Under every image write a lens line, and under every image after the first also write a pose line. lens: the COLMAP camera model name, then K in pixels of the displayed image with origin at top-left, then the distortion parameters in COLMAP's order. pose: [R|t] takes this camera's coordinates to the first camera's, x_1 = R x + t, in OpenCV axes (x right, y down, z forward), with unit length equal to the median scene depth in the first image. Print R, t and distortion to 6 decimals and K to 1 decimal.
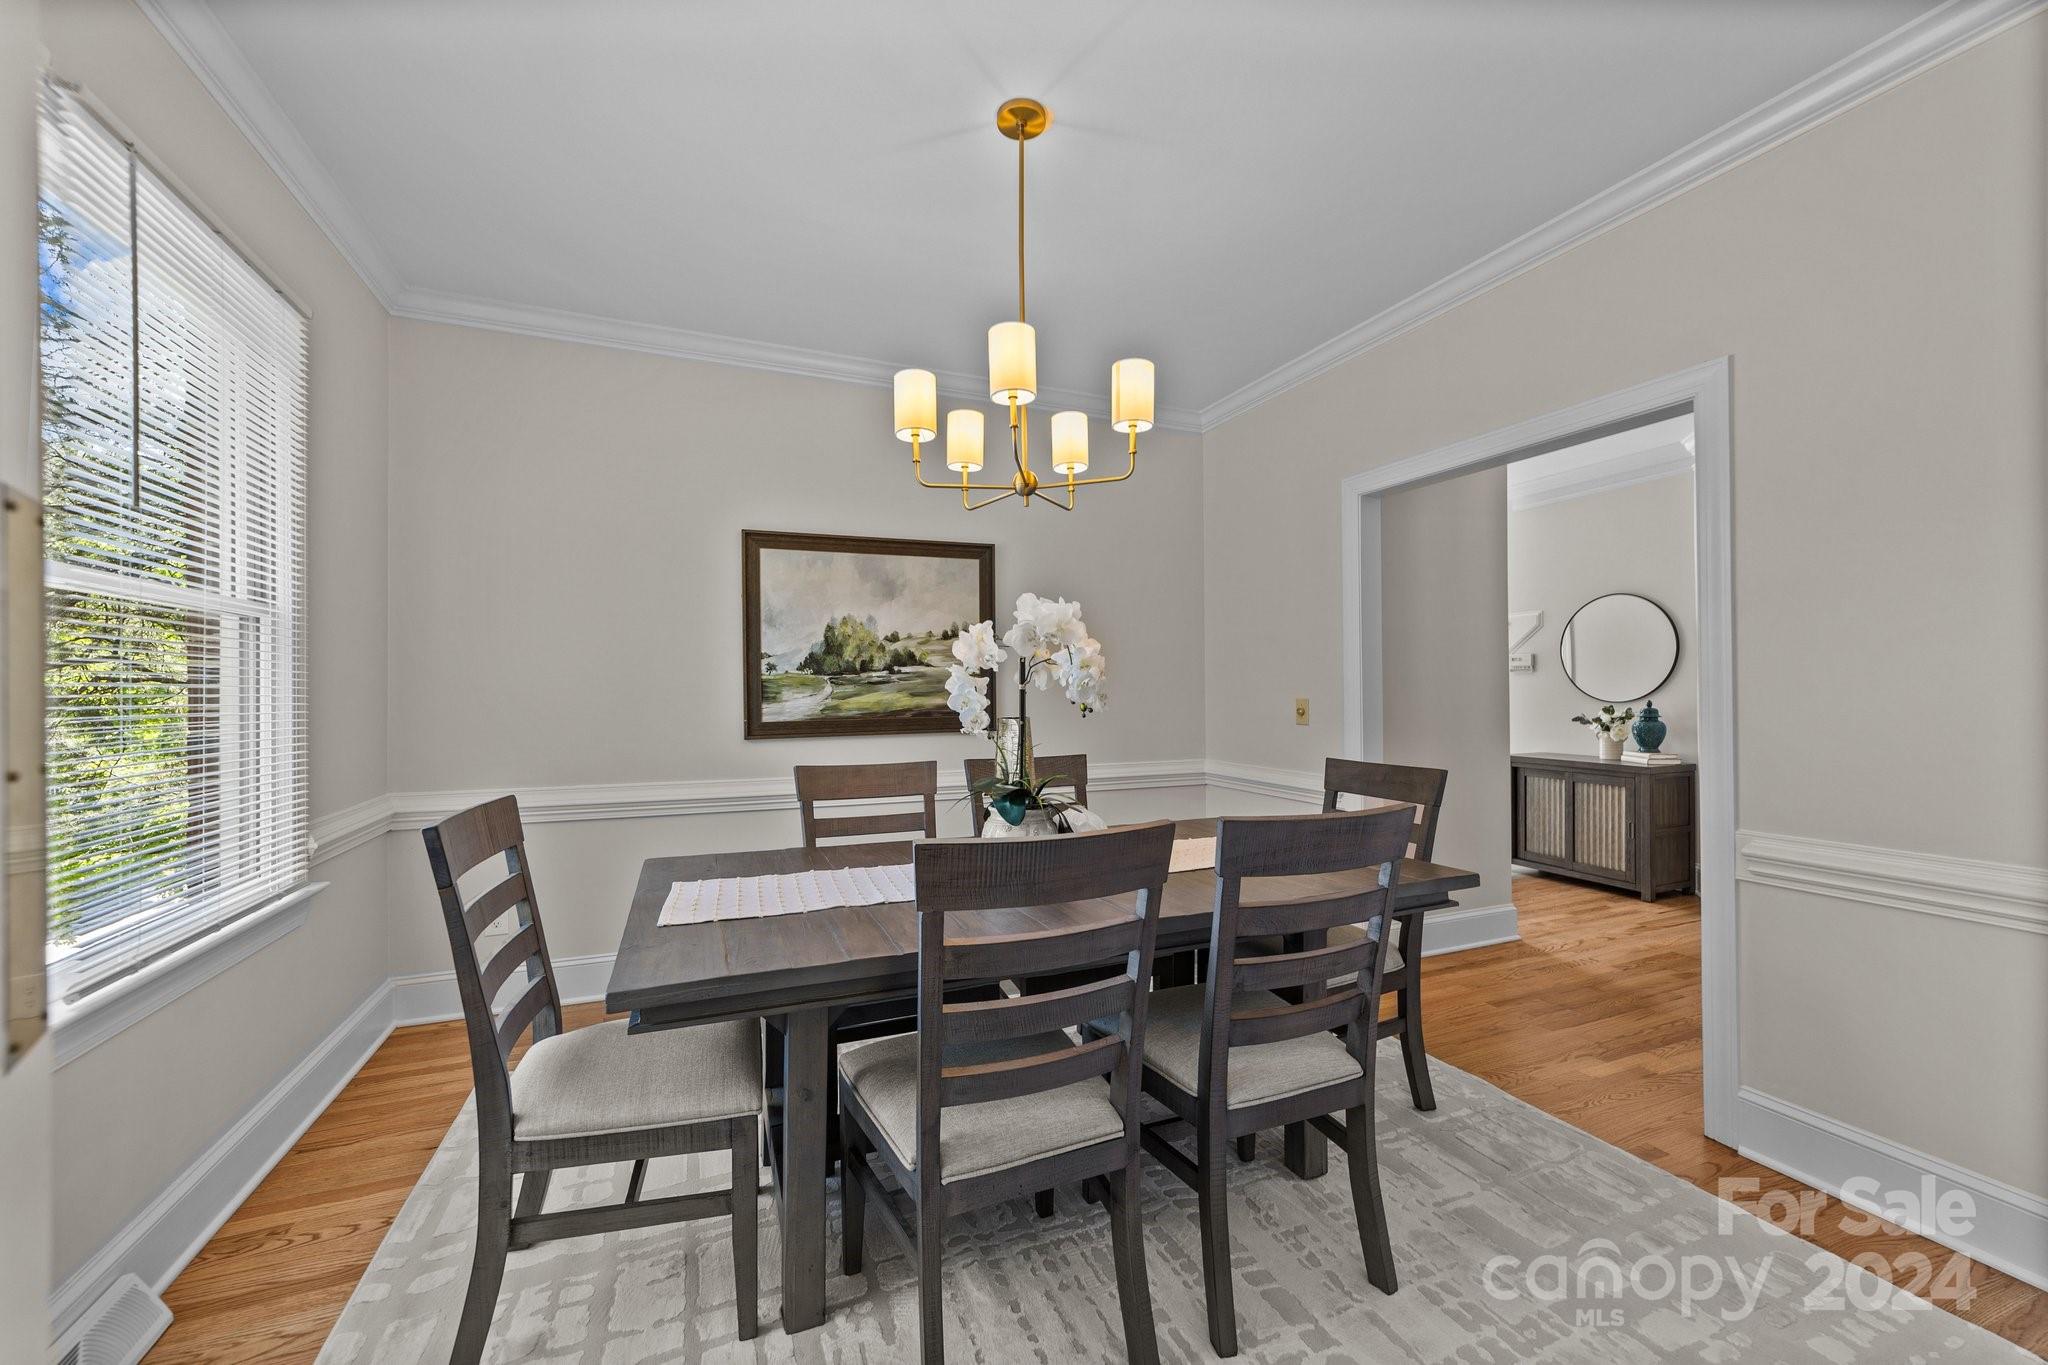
lens RADIAL K [[791.4, 0, 1009.3], [0, 791.4, 685.8], [0, 0, 1]] dist [0.002858, 0.000996]
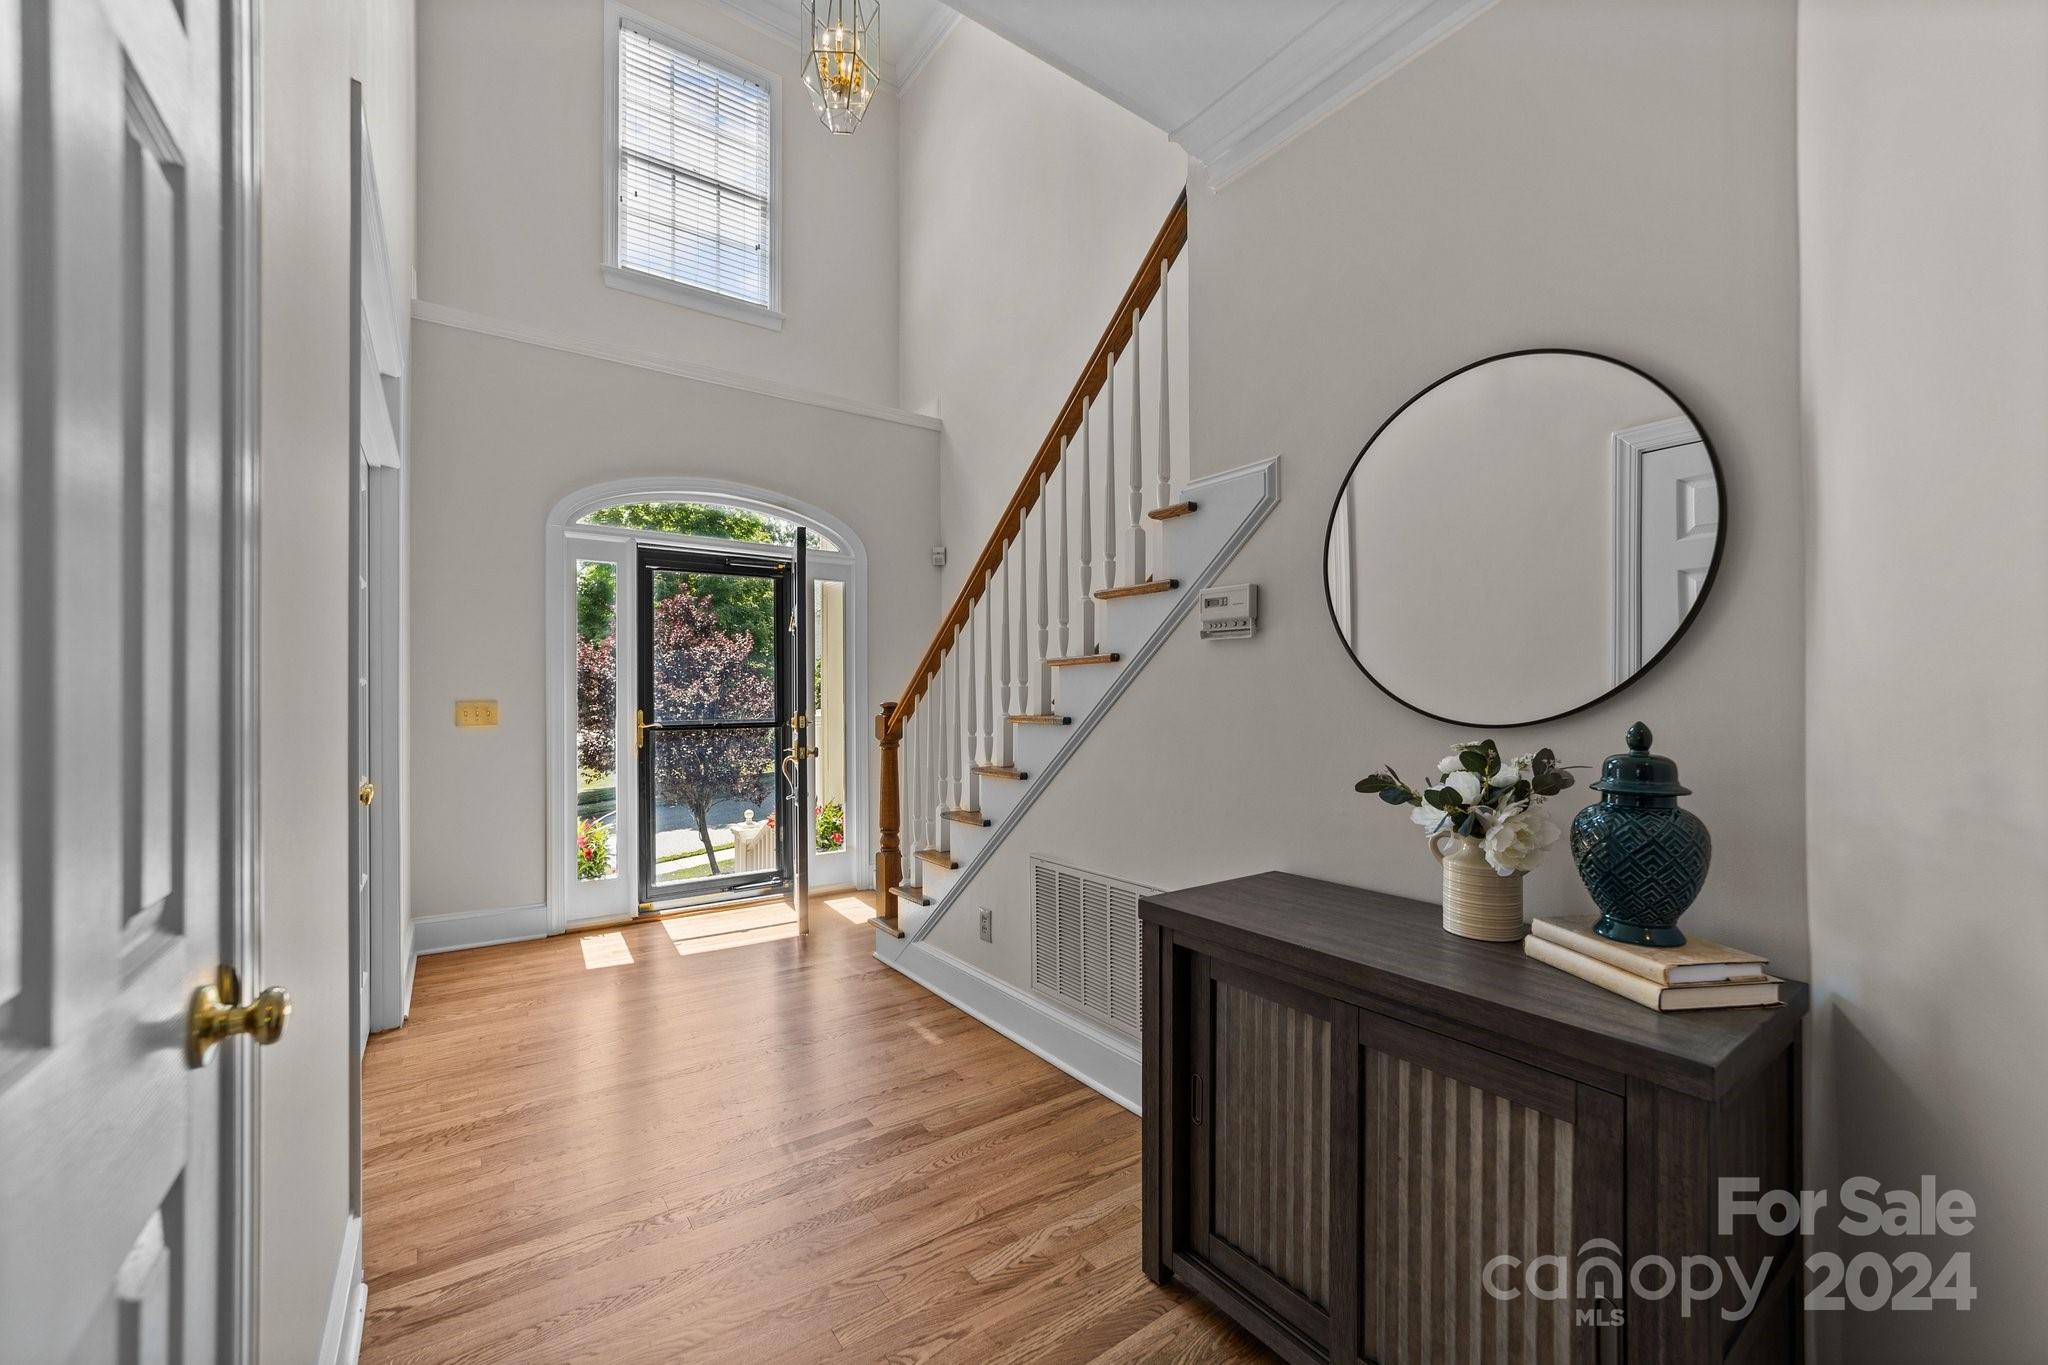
lens RADIAL K [[791.4, 0, 1028.5], [0, 791.4, 687.9], [0, 0, 1]] dist [0.002858, 0.000996]
pose [[0.968228, 0.005743, 0.250005, 0.546249], [-0.006546, 0.999976, 0.002379, 0.008176], [-0.249985, -0.003940, 0.968242, 0.784478]]
